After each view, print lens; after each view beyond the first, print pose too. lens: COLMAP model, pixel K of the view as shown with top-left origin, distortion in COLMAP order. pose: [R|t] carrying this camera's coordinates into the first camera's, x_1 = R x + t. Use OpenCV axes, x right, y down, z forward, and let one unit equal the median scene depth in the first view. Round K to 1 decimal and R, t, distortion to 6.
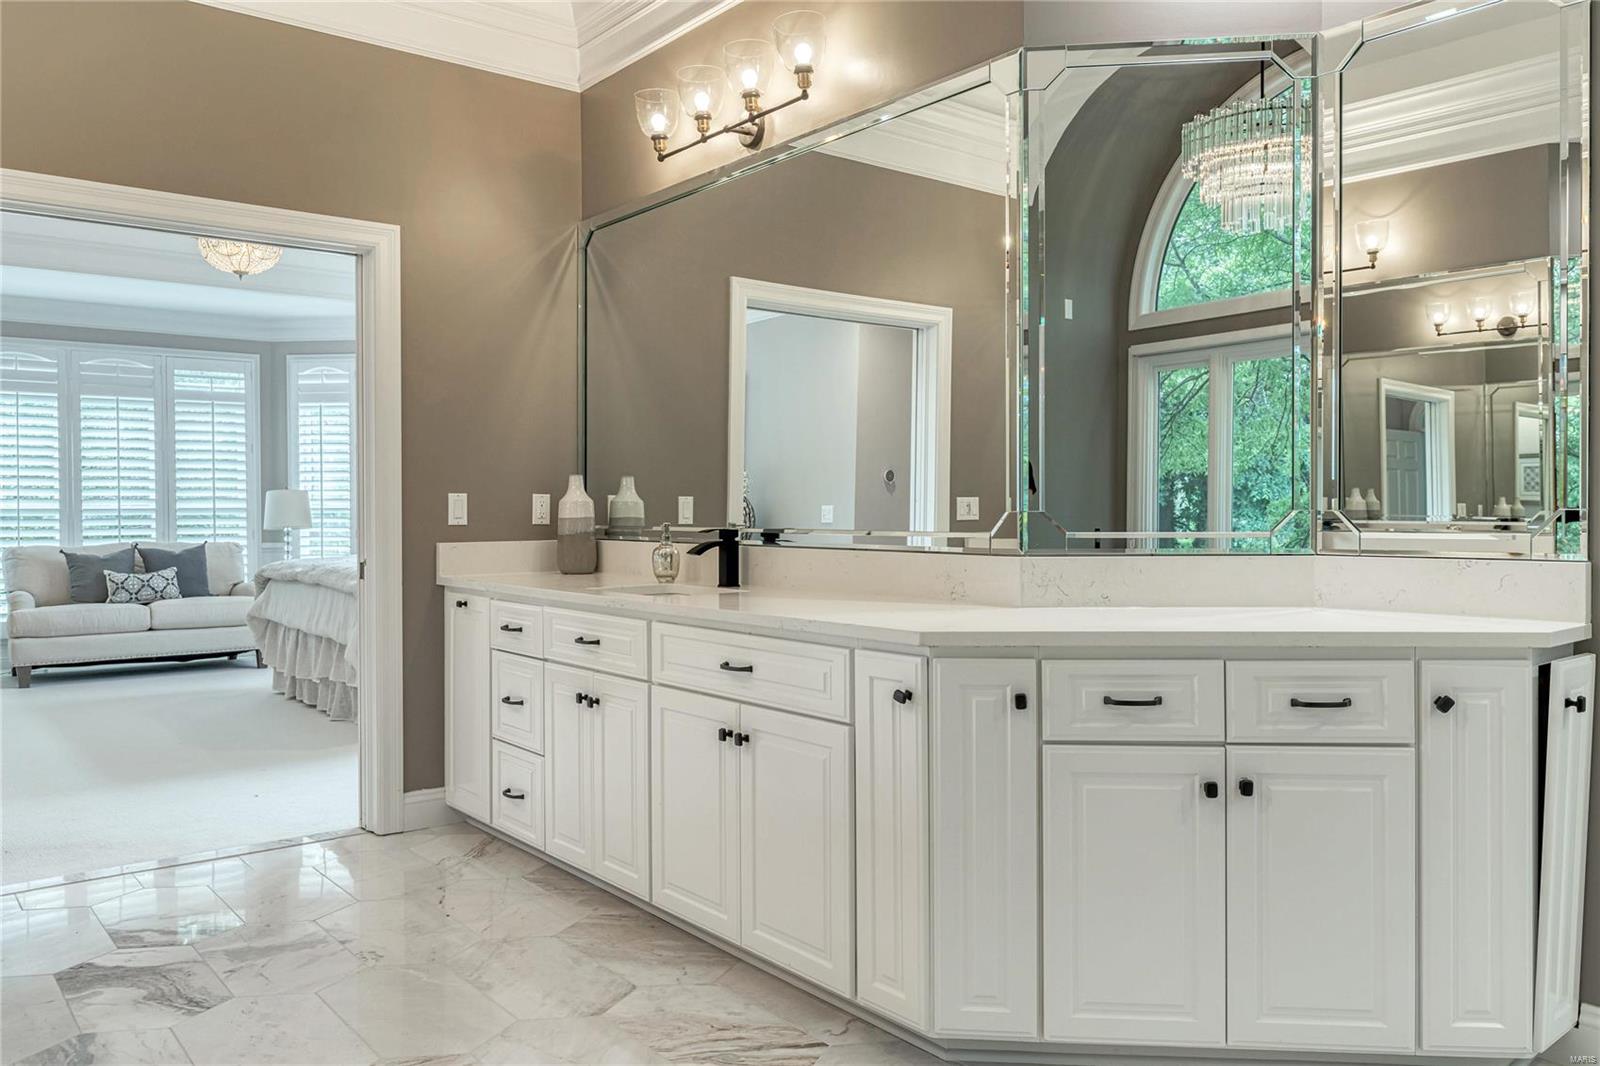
lens RADIAL K [[1204.7, 0, 779.9], [0, 1204.7, 558.1], [0, 0, 1]] dist [-0.001177, 0.000141]
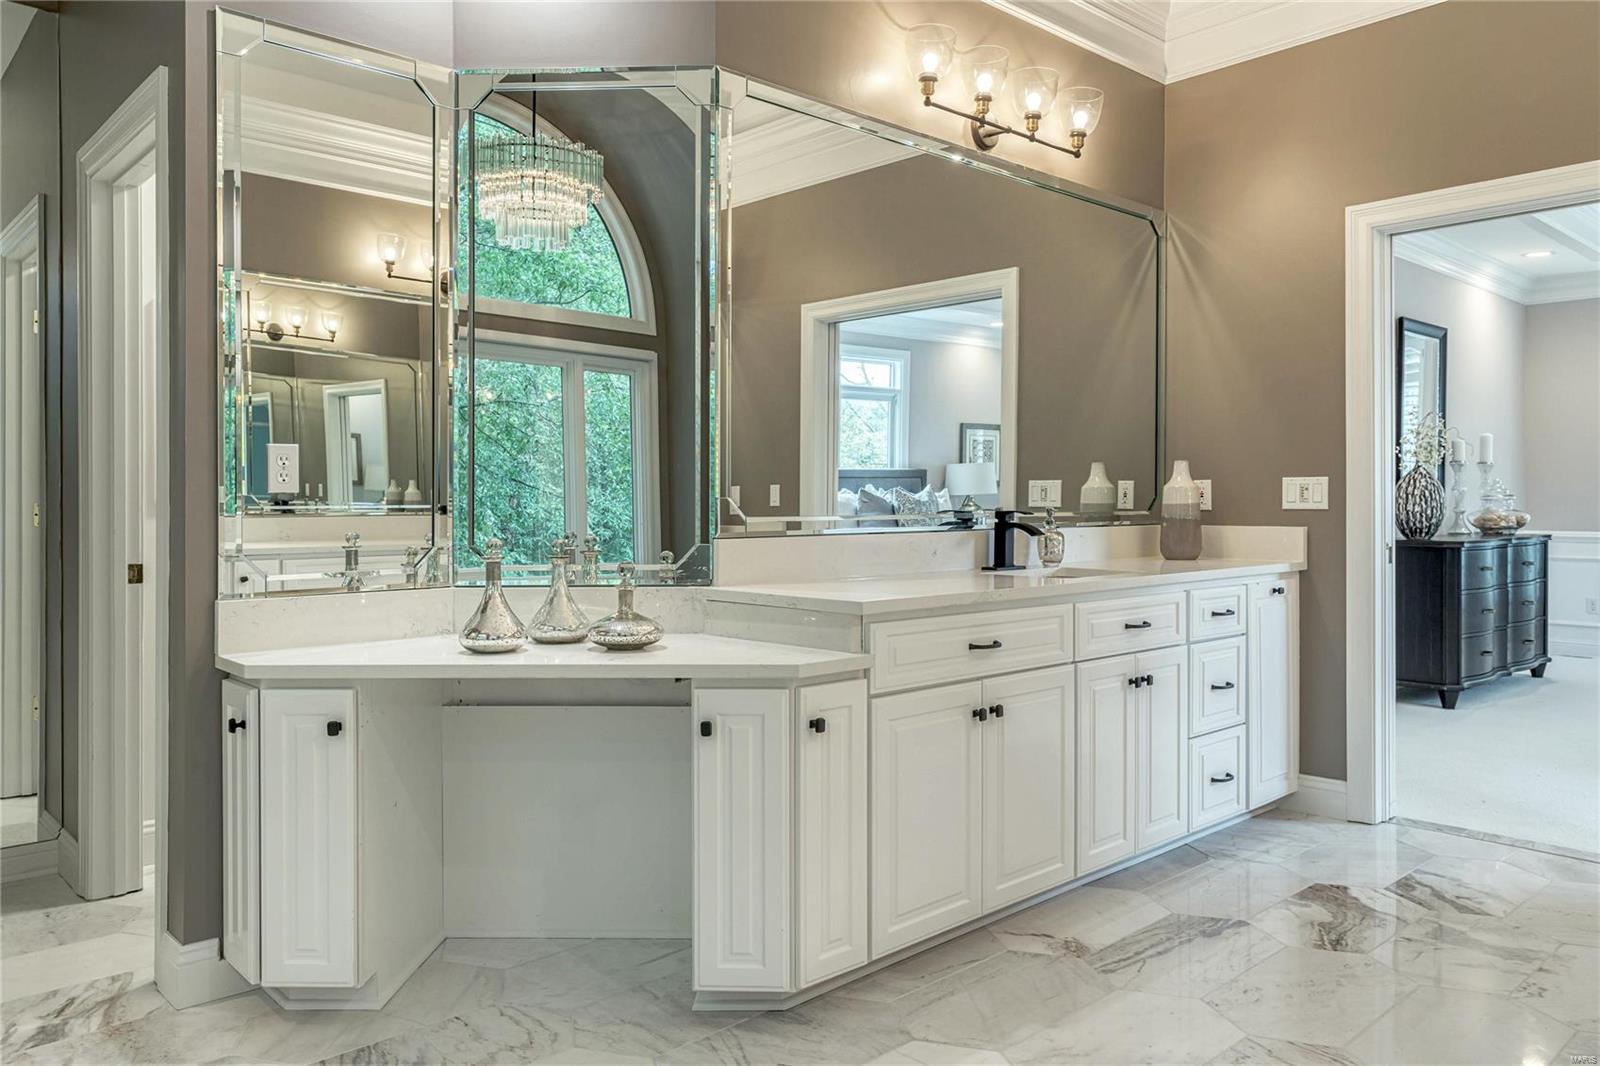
lens RADIAL K [[1124.4, 0, 797.5], [0, 1124.4, 495.1], [0, 0, 1]] dist [0.000965, -0.000345]
pose [[0.080973, -0.000721, -0.996716, 0.484293], [-0.034420, 0.999401, -0.003520, -0.016776], [0.996122, 0.034592, 0.080899, 0.404956]]
